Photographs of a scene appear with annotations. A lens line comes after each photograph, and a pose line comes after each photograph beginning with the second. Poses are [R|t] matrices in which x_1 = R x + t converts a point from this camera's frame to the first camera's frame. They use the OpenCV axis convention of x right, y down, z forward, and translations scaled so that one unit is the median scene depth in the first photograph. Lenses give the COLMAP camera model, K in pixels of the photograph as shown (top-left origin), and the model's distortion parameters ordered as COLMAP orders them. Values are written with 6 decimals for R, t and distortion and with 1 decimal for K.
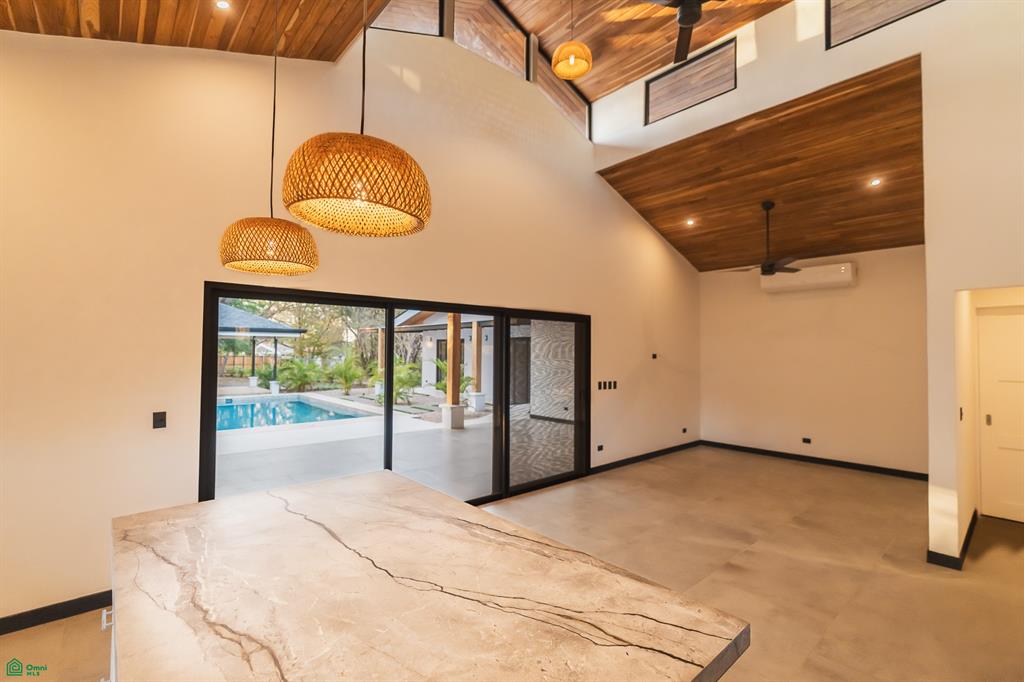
lens RADIAL K [[456.8, 0, 512.0], [0, 456.8, 341.0], [0, 0, 1]] dist [-0.004106, -0.000256]
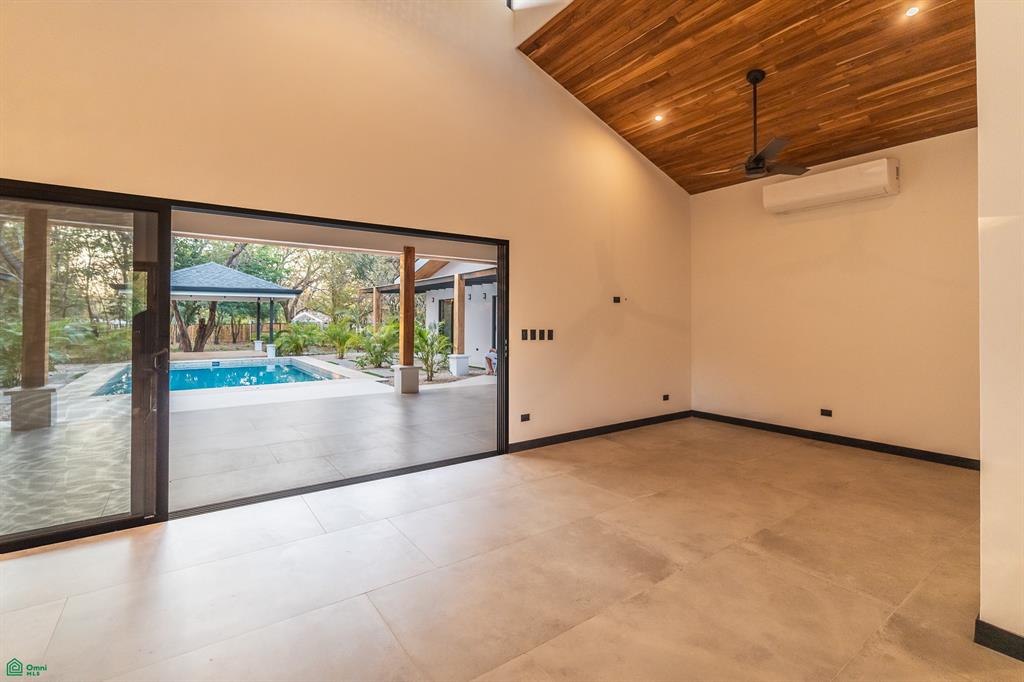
lens RADIAL K [[465.0, 0, 512.4], [0, 465.0, 314.2], [0, 0, 1]] dist [-0.002036, -0.000245]
pose [[0.994747, -0.006594, -0.102150, 0.251227], [0.007691, 0.999917, 0.010343, 0.055993], [0.102073, -0.011074, 0.994715, 0.239330]]
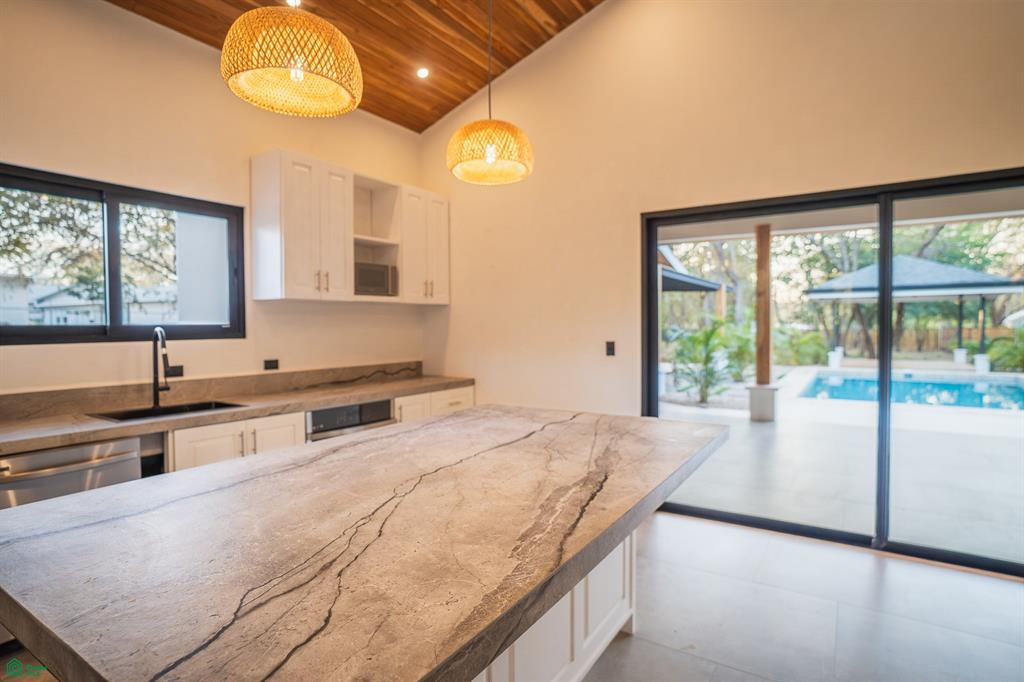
lens RADIAL K [[526.4, 0, 513.2], [0, 526.4, 334.7], [0, 0, 1]] dist [-0.028299, 0.000440]
pose [[0.265689, 0.007913, -0.964026, 0.188608], [0.031622, 0.999357, 0.016918, 0.055753], [0.963540, -0.034979, 0.265268, 0.221774]]
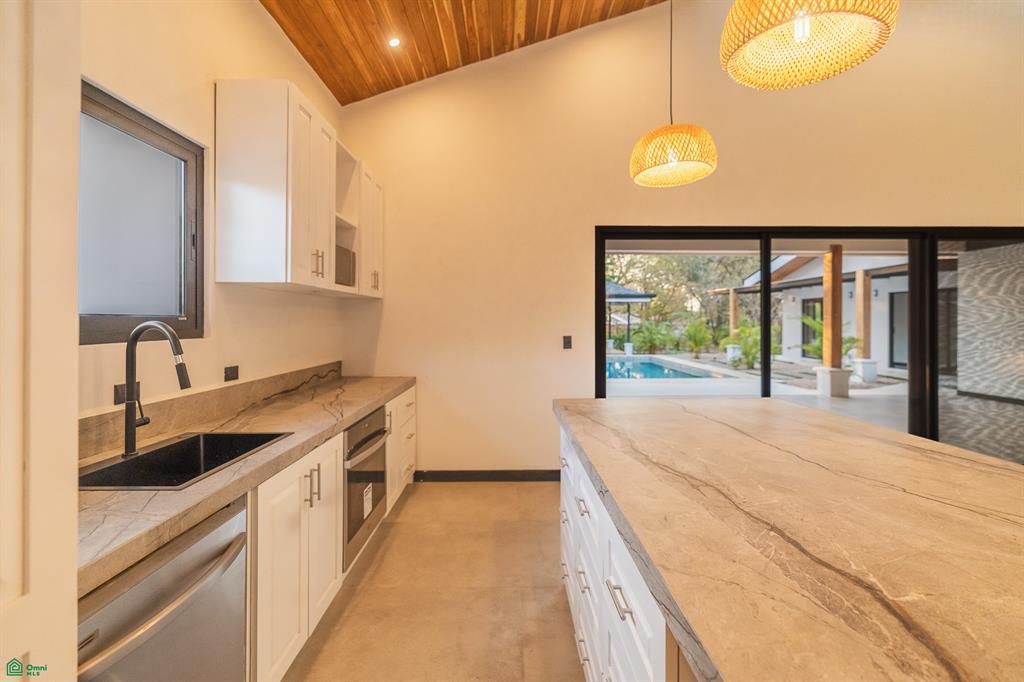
lens RADIAL K [[463.2, 0, 513.4], [0, 463.2, 323.1], [0, 0, 1]] dist [-0.008476, 0.000349]
pose [[0.758078, -0.007544, -0.652120, -0.033931], [0.023489, 0.999600, 0.015741, 0.049177], [0.651740, -0.027251, 0.757952, -0.020954]]
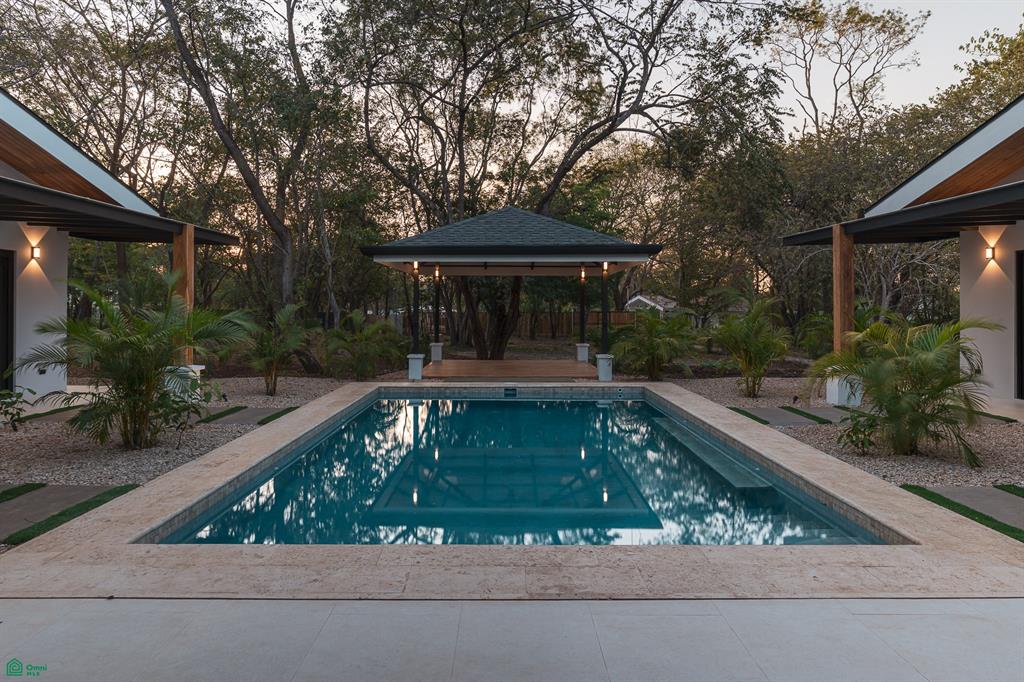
lens RADIAL K [[652.0, 0, 509.6], [0, 652.0, 309.4], [0, 0, 1]] dist [-0.001573, -0.000442]
pose [[0.756630, -0.003323, -0.653835, -0.401502], [0.020236, 0.999627, 0.018337, 0.072245], [0.653531, -0.027105, 0.756415, 1.175969]]
